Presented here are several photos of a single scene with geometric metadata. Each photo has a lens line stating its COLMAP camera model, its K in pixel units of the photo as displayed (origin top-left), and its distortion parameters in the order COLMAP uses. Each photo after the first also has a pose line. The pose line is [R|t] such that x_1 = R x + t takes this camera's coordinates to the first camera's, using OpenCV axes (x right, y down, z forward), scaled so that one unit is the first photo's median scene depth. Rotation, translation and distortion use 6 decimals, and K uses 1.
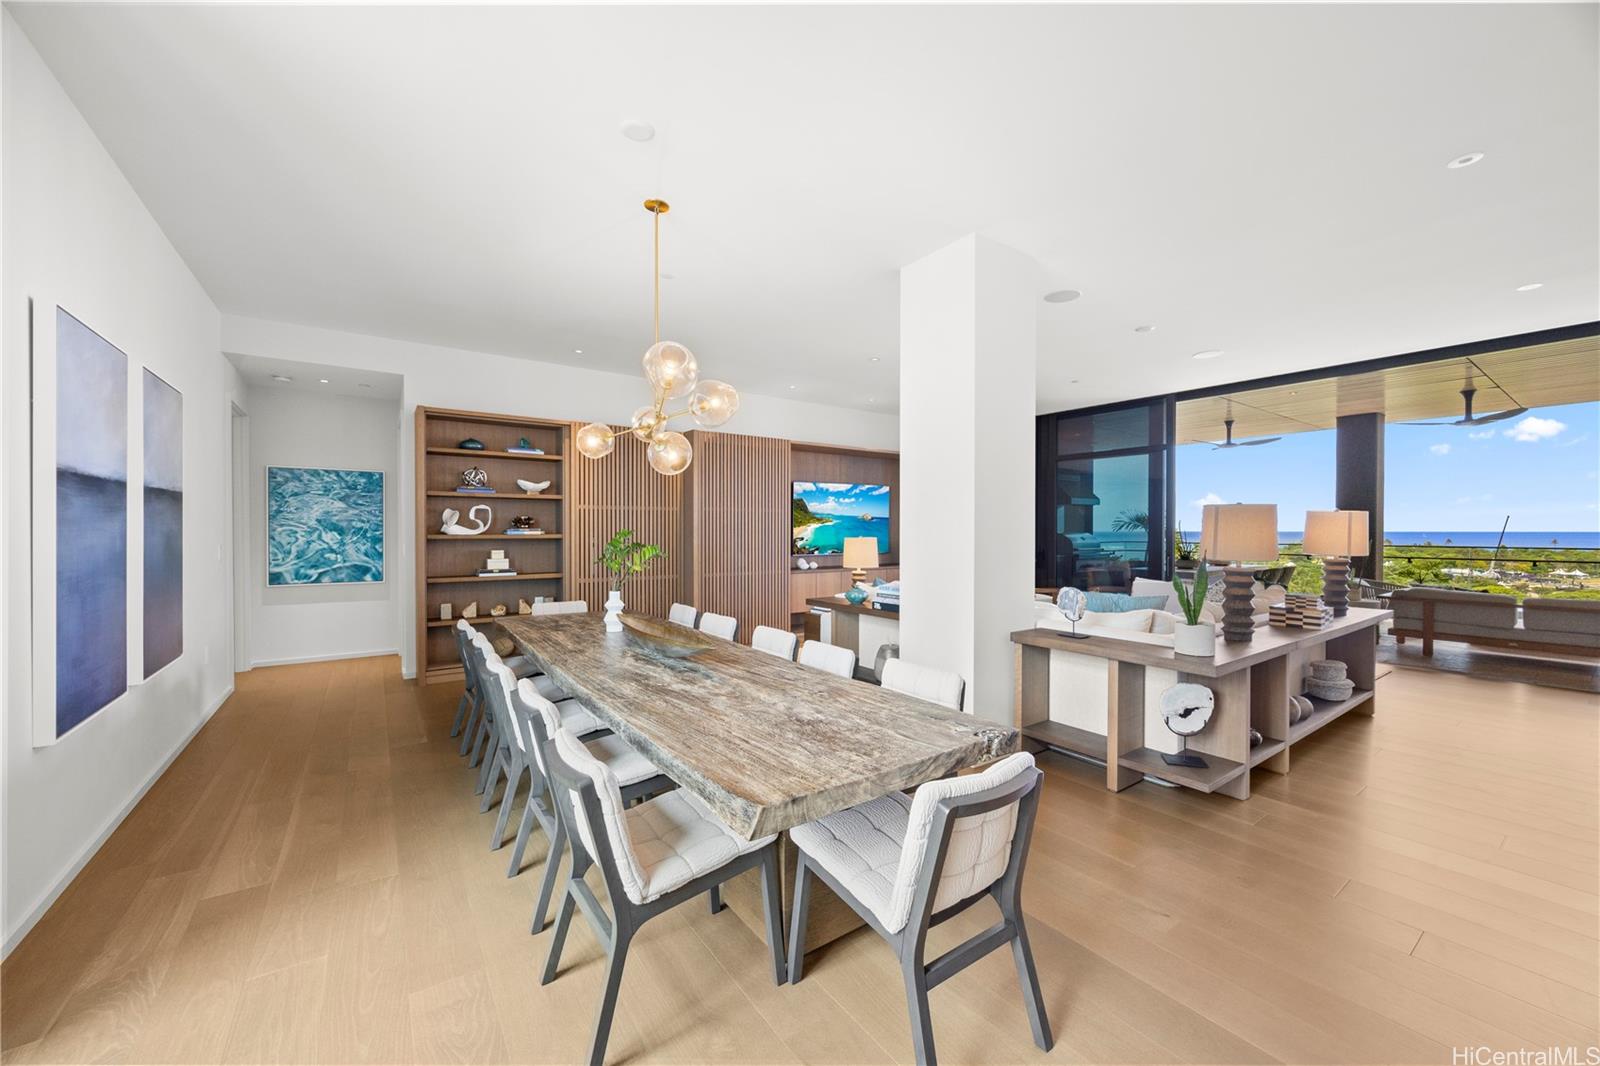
lens RADIAL K [[620.1, 0, 789.2], [0, 620.1, 533.0], [0, 0, 1]] dist [-0.000742, 0.000309]
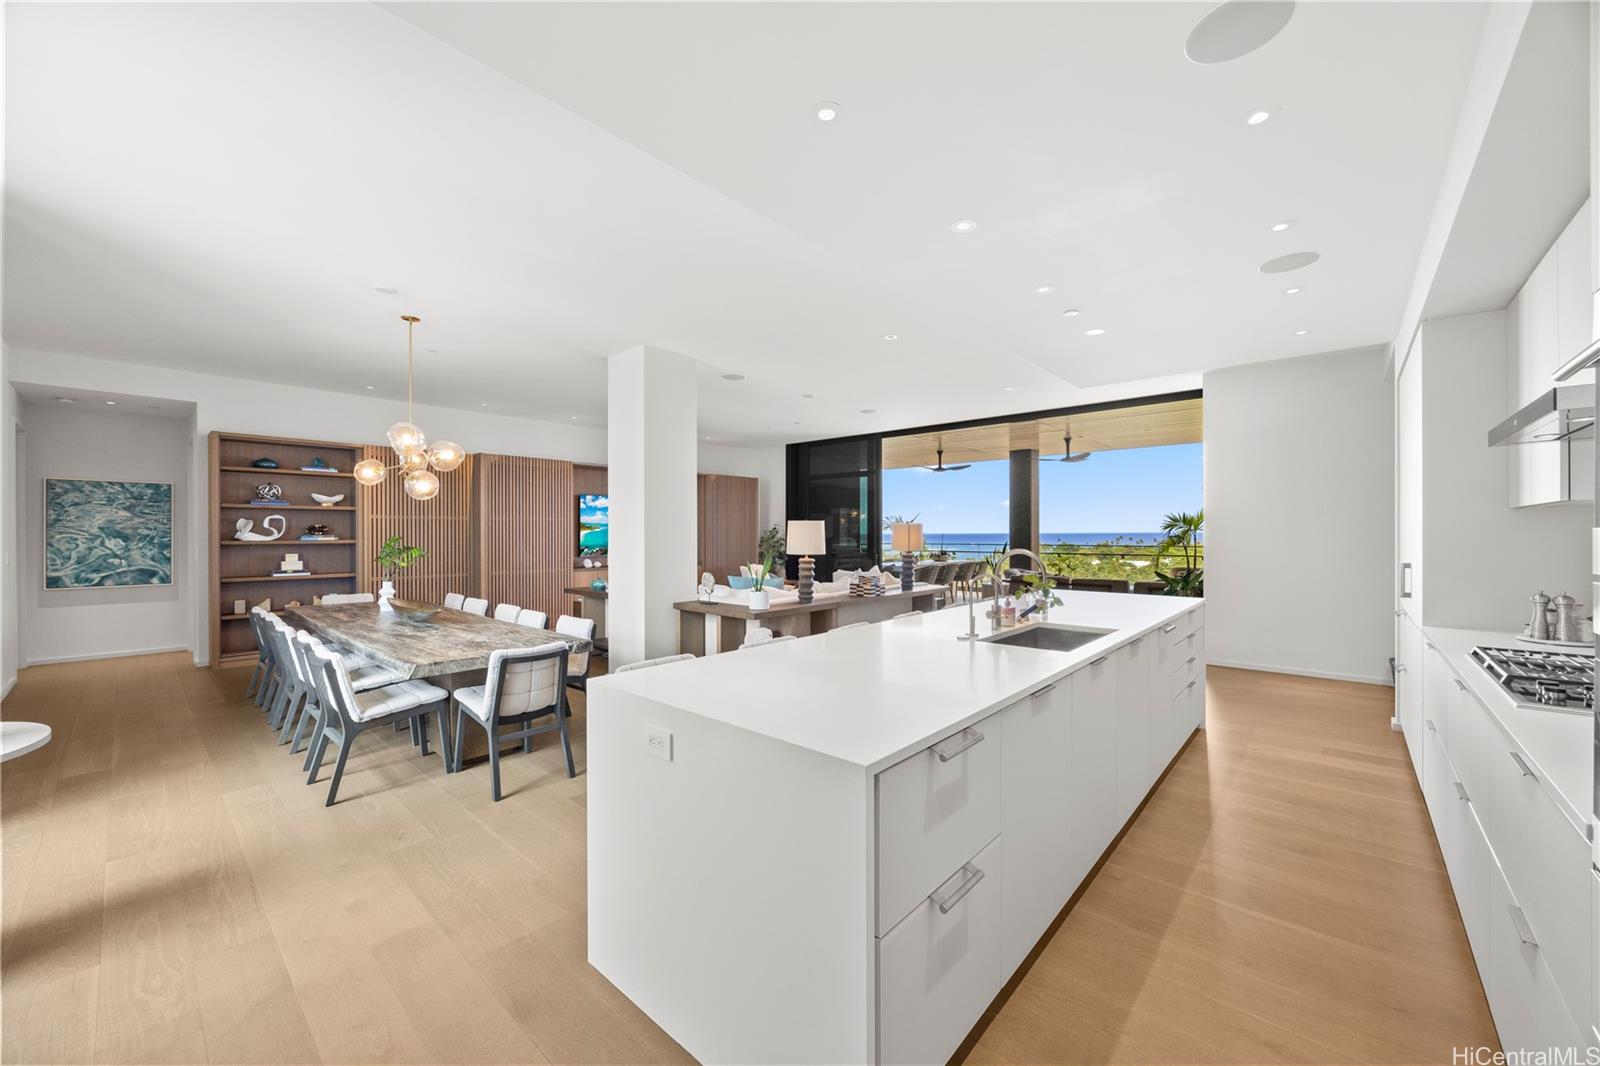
lens RADIAL K [[620.1, 0, 795.3], [0, 620.1, 533.4], [0, 0, 1]] dist [-0.000742, 0.000309]
pose [[0.973487, -0.002321, 0.228730, 0.185835], [0.003350, 0.999986, -0.004112, -0.002843], [-0.228717, 0.004770, 0.973481, -0.353716]]
